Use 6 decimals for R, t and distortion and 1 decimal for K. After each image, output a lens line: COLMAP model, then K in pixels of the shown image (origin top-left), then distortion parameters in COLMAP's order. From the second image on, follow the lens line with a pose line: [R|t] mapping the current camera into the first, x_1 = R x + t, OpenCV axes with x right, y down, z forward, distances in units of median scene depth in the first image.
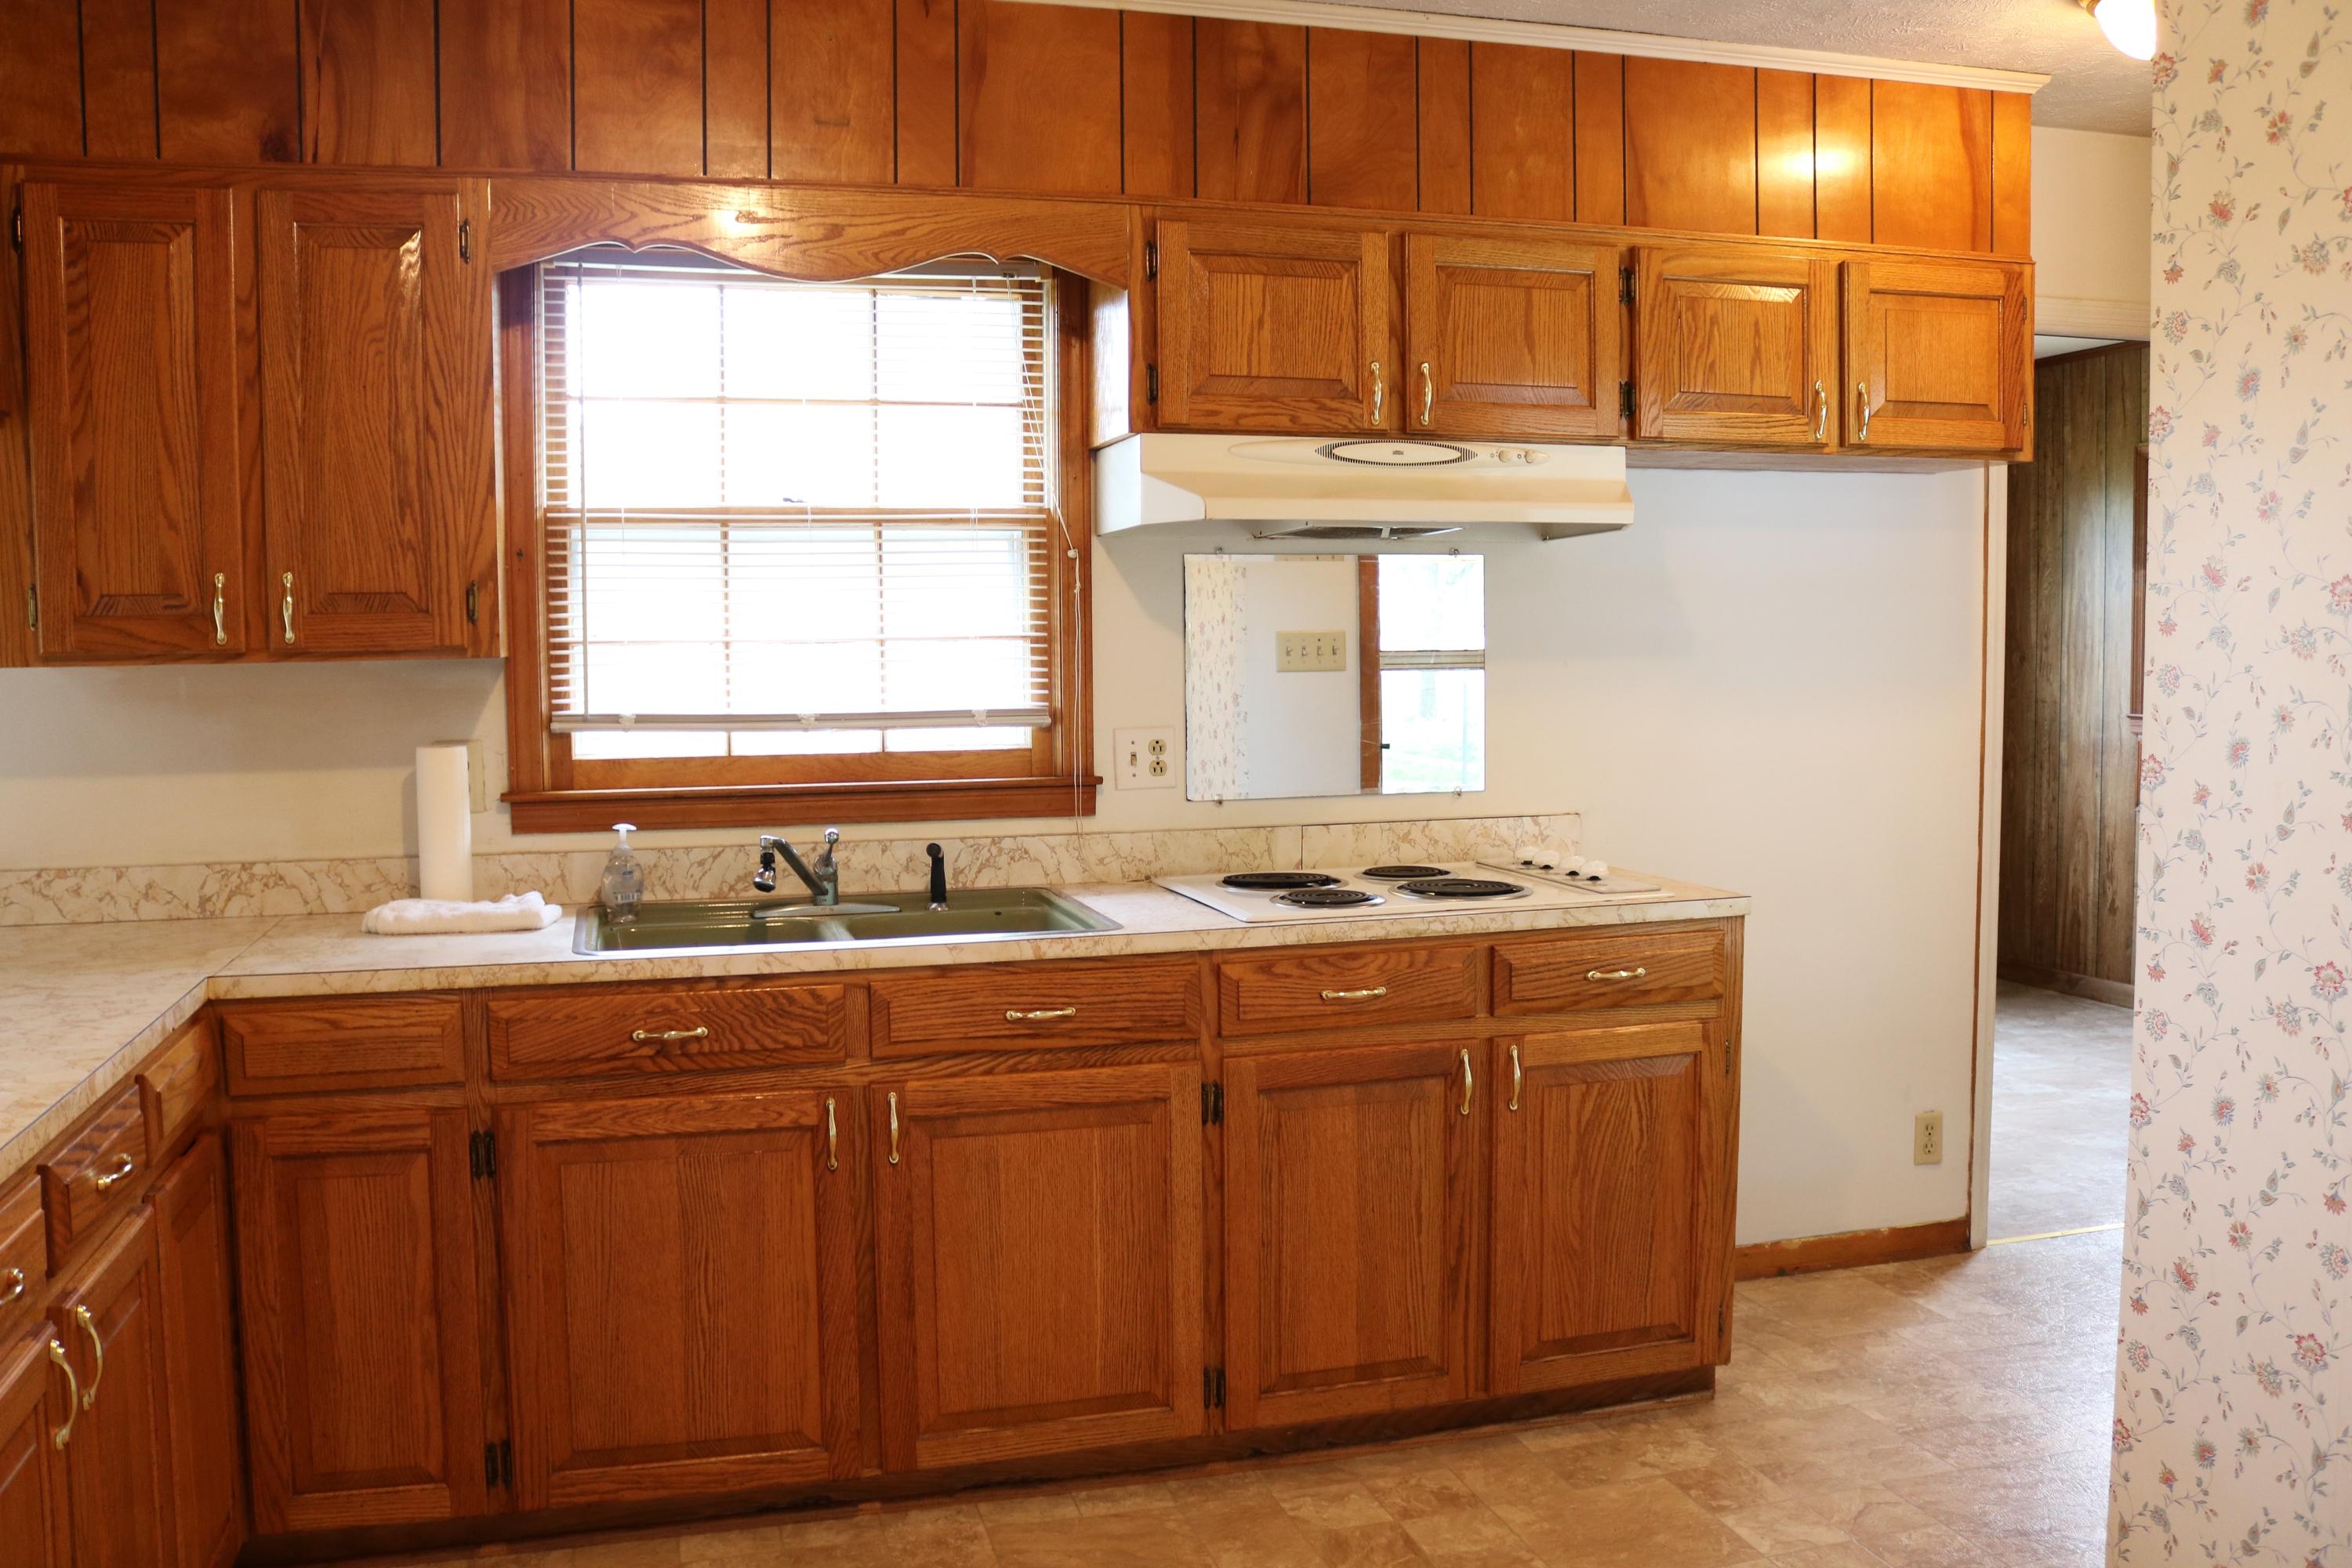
lens RADIAL K [[1951.7, 0, 1173.7], [0, 1951.7, 784.7], [0, 0, 1]] dist [-0.150856, 0.104648]
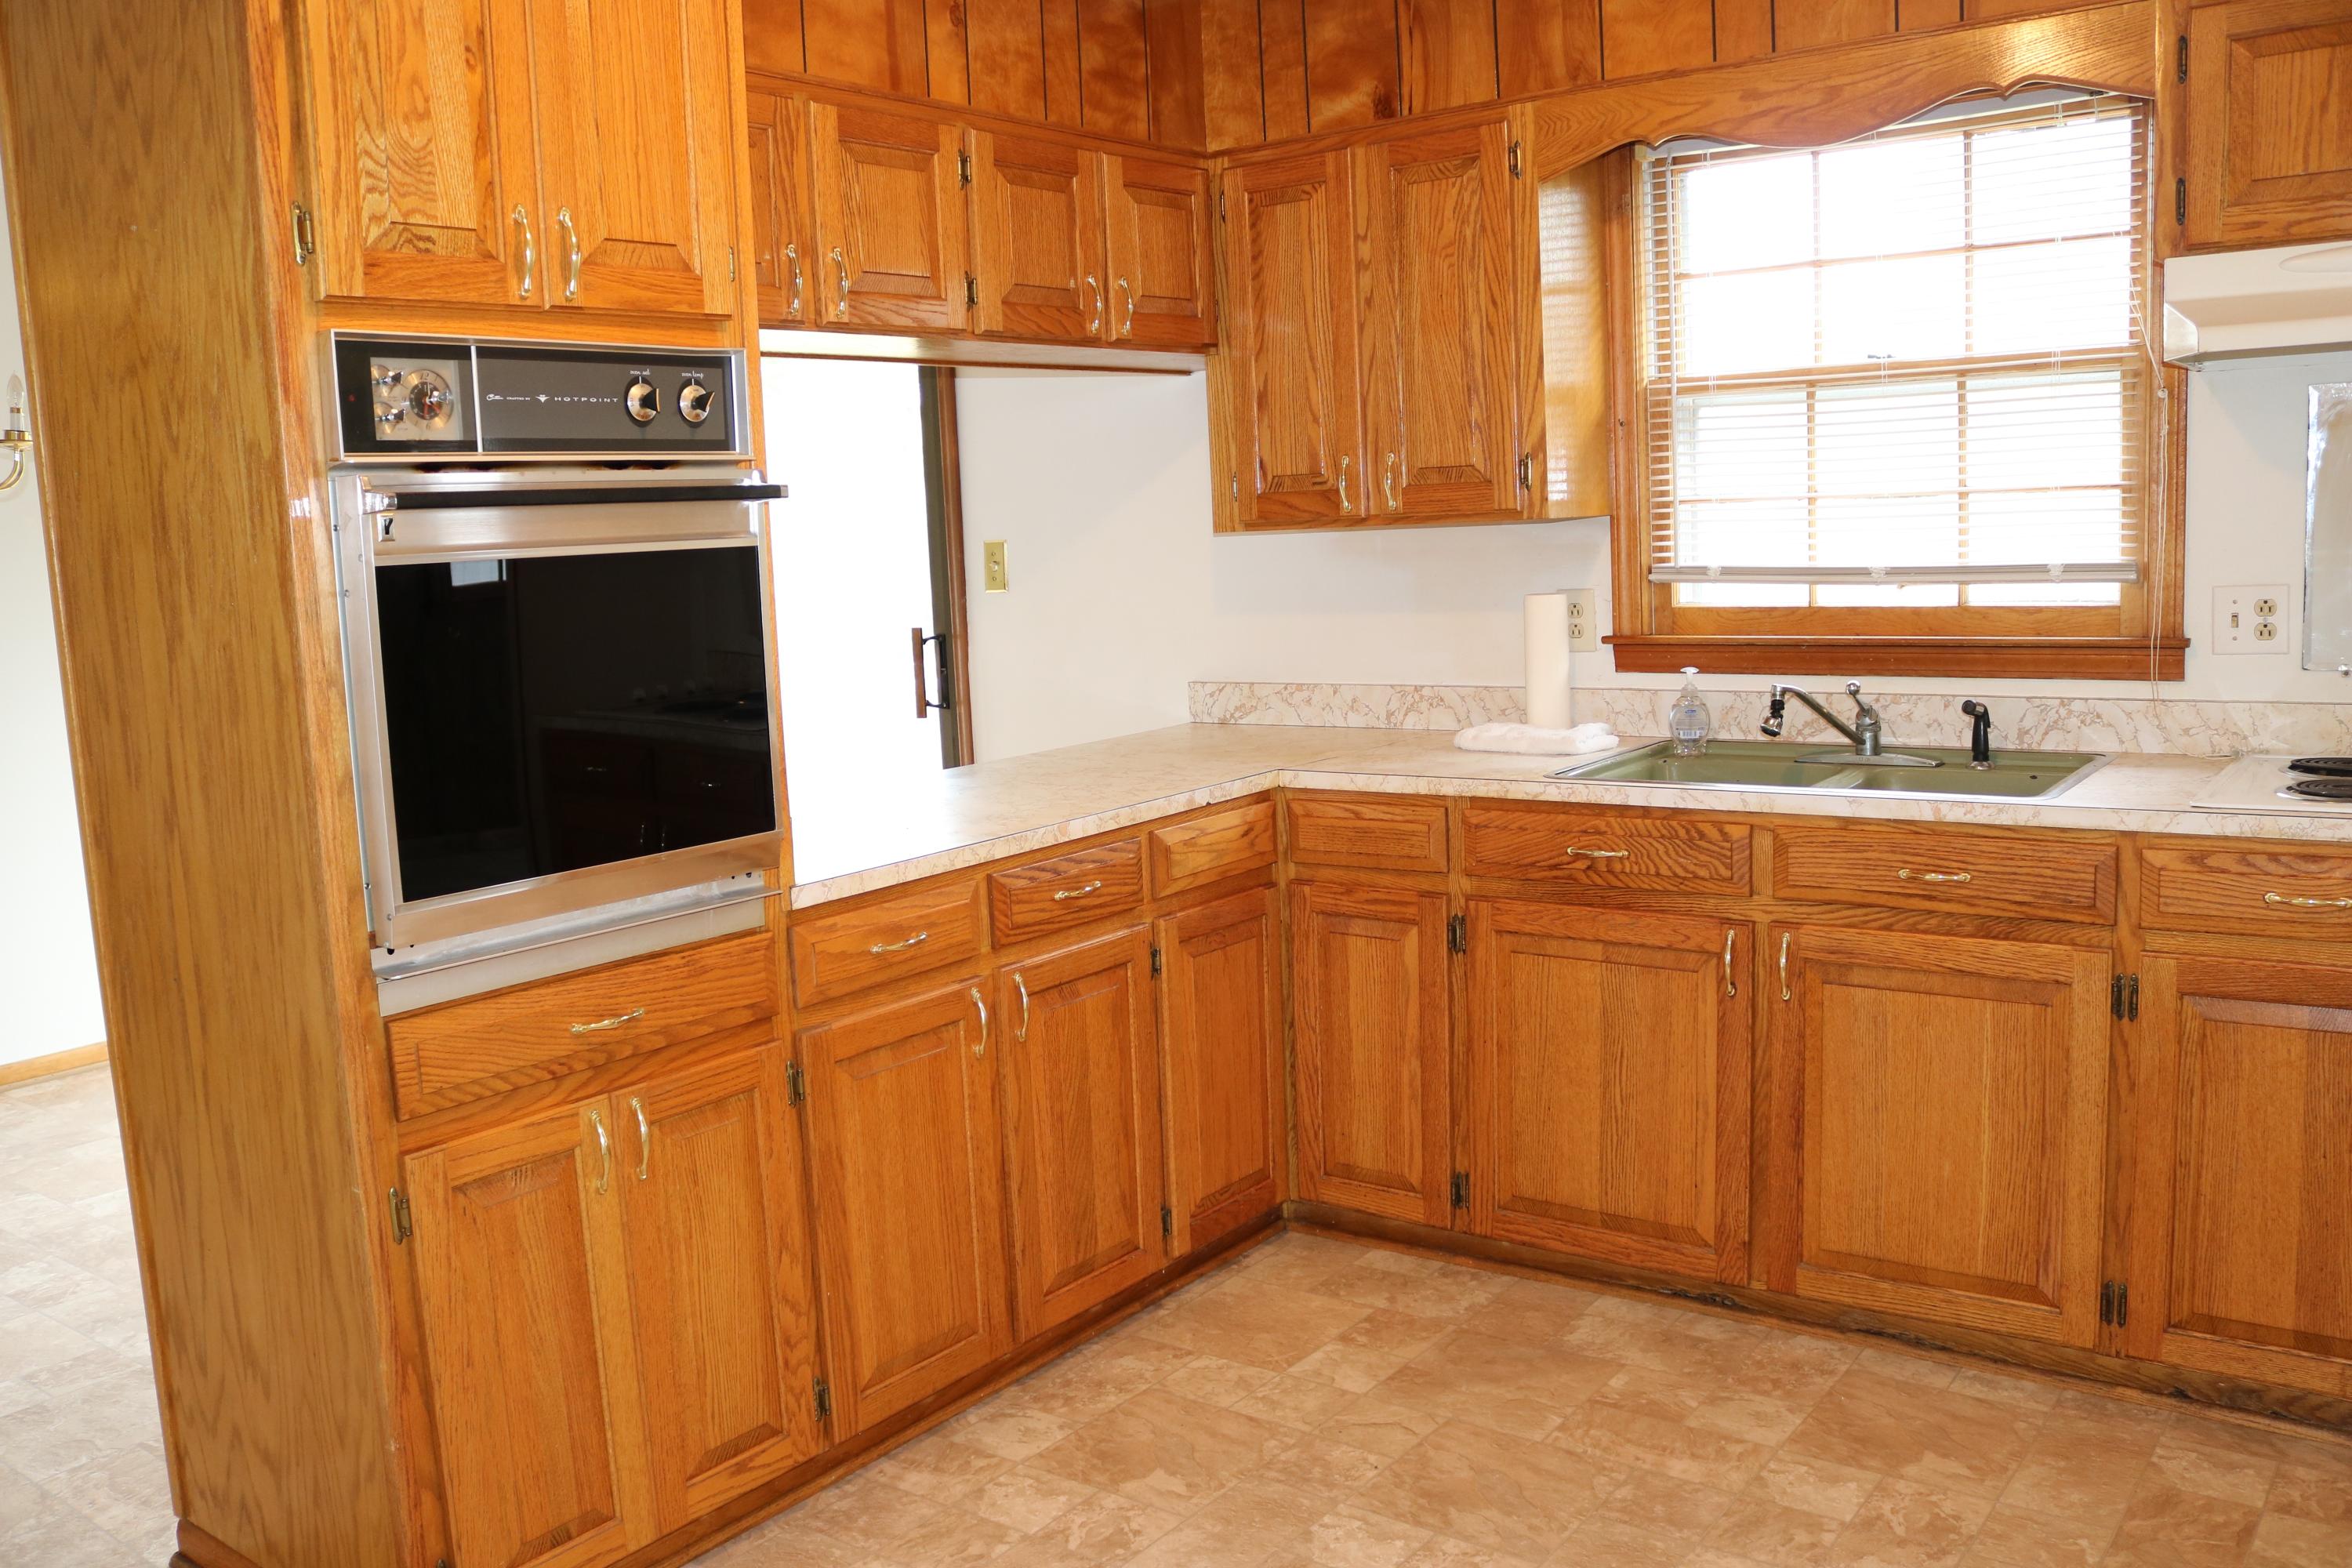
lens RADIAL K [[1951.7, 0, 1158.6], [0, 1951.7, 786.3], [0, 0, 1]] dist [-0.150856, 0.104648]
pose [[0.597109, 0.087648, -0.797357, 0.453879], [-0.017979, 0.995225, 0.095934, -0.013119], [0.801958, -0.042948, 0.595834, 0.107029]]
